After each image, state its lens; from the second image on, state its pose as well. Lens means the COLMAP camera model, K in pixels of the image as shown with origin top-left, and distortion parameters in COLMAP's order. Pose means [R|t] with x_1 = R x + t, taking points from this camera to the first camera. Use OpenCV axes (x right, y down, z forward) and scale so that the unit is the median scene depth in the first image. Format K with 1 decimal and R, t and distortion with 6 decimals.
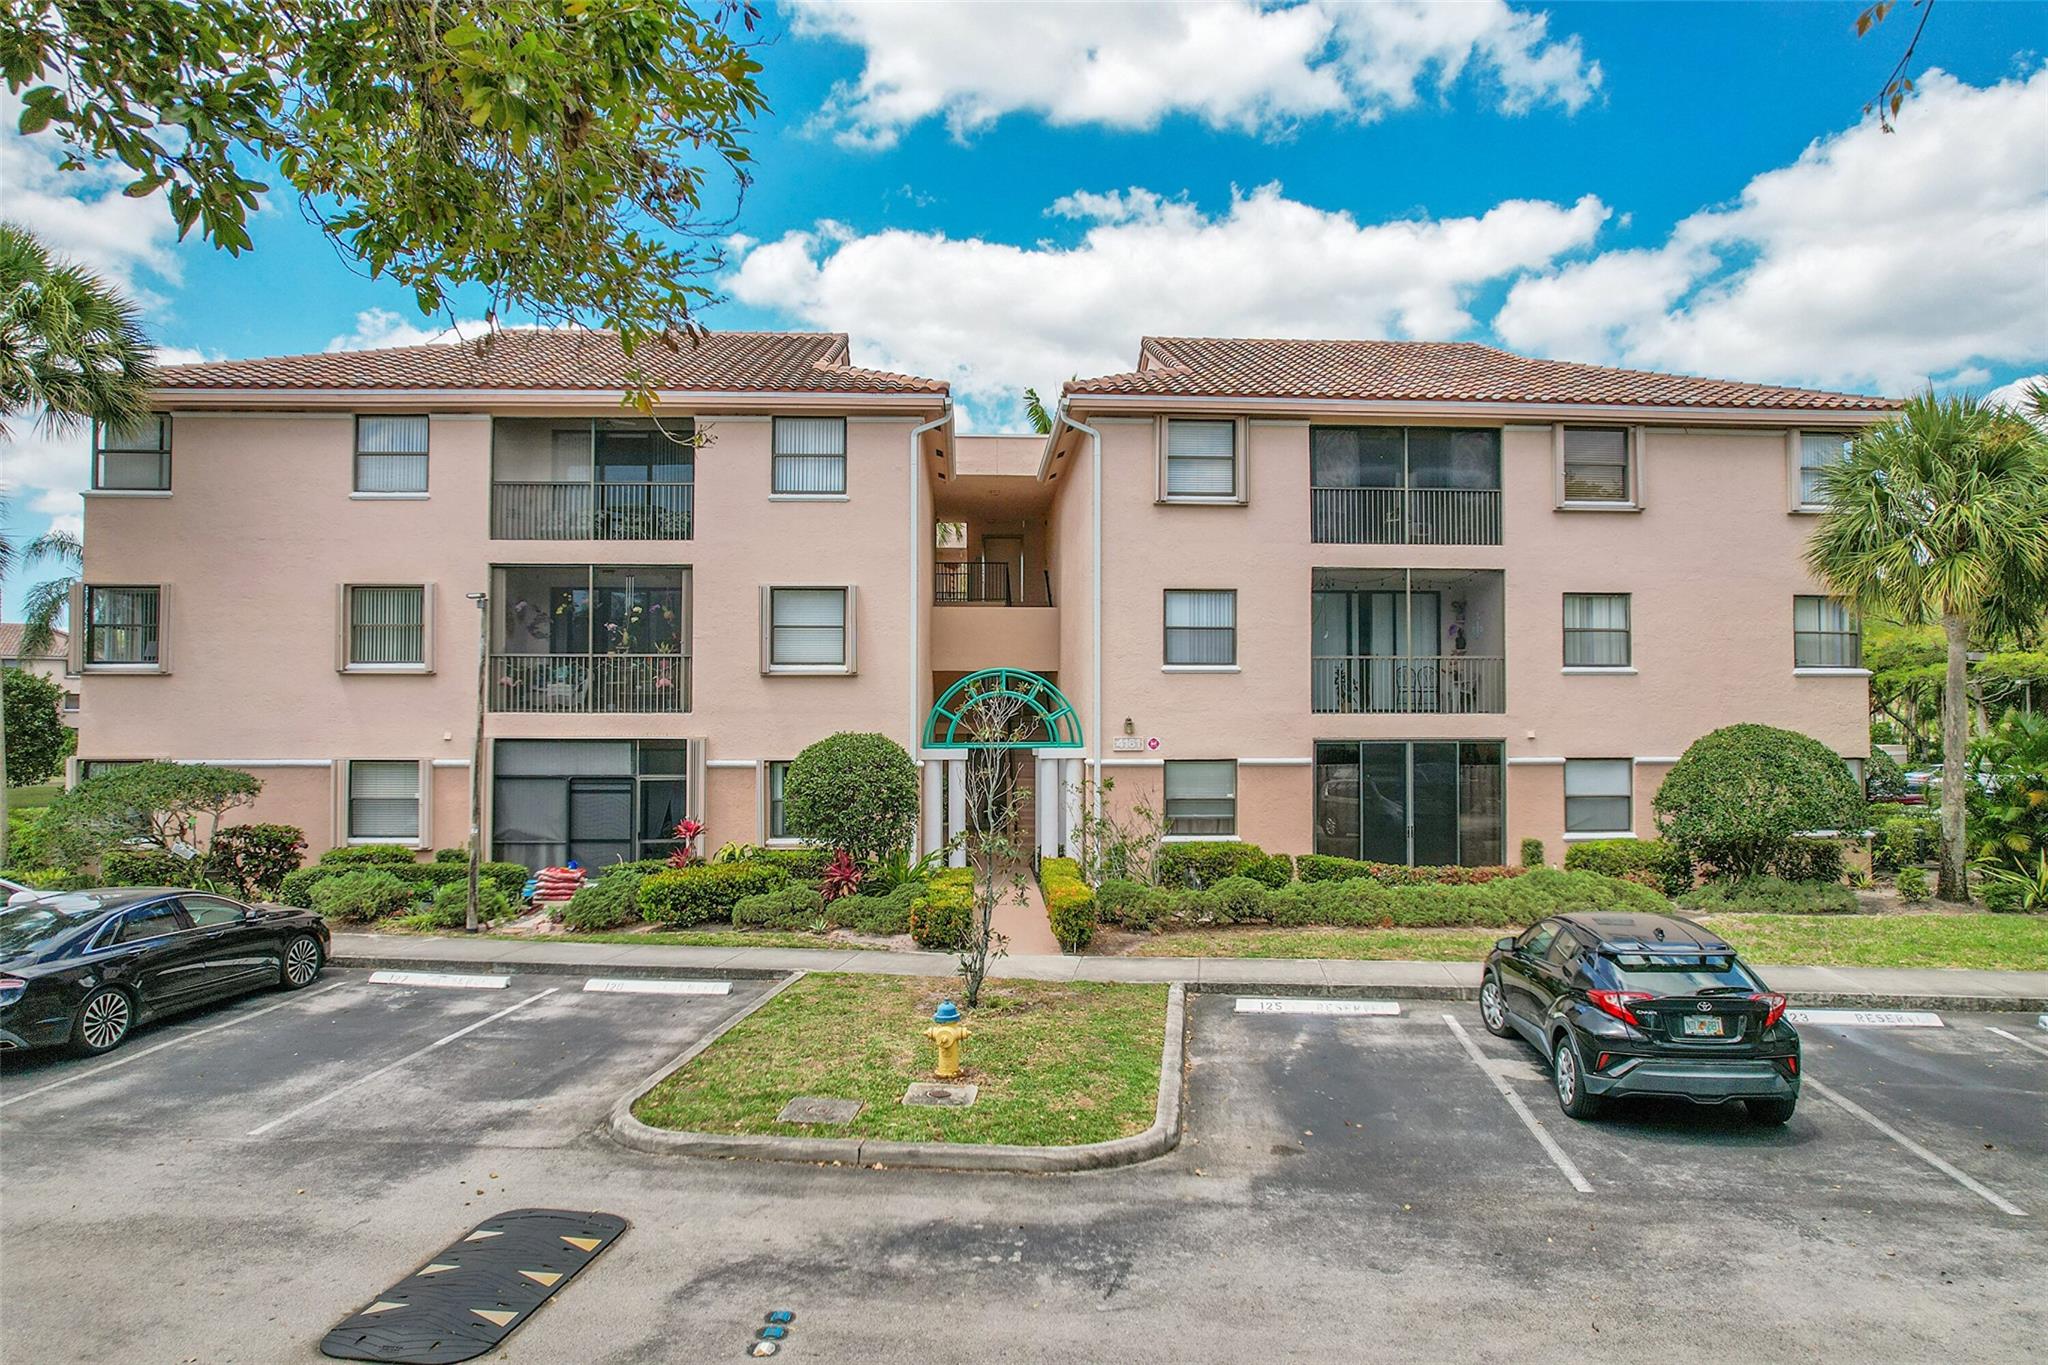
lens RADIAL K [[1294.7, 0, 1024.0], [0, 1294.7, 682.5], [0, 0, 1]] dist [-0.004306, -0.001570]
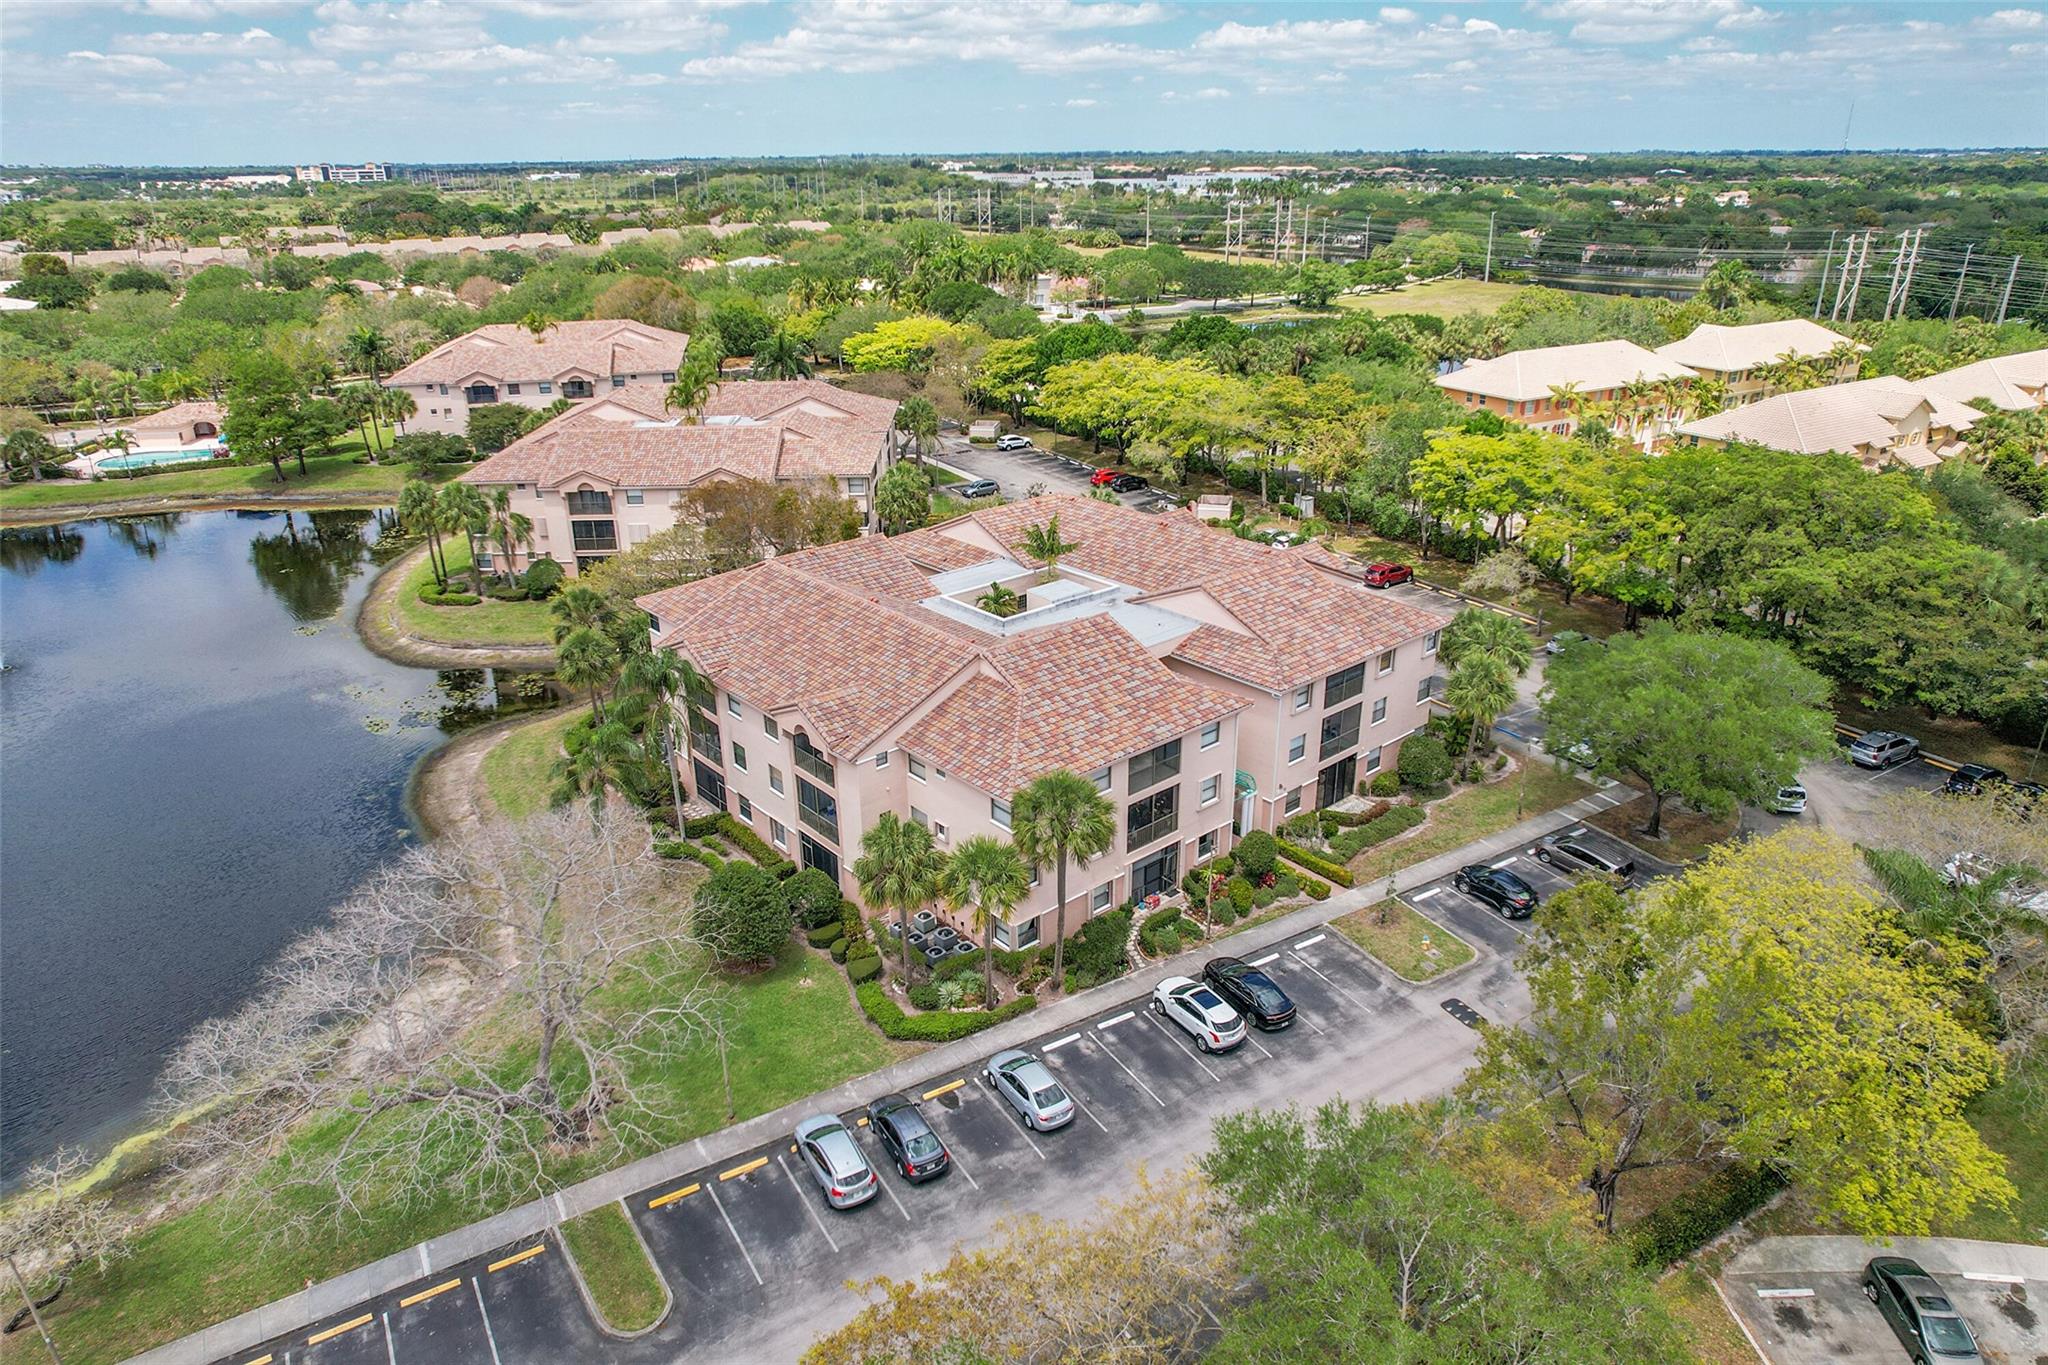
lens RADIAL K [[1294.7, 0, 1024.0], [0, 1294.7, 682.5], [0, 0, 1]] dist [-0.004306, -0.001570]
pose [[0.784941, -0.246798, 0.568295, -1.992595], [-0.006696, 0.913807, 0.406095, -1.374072], [-0.619534, -0.322566, 0.715632, -0.672239]]
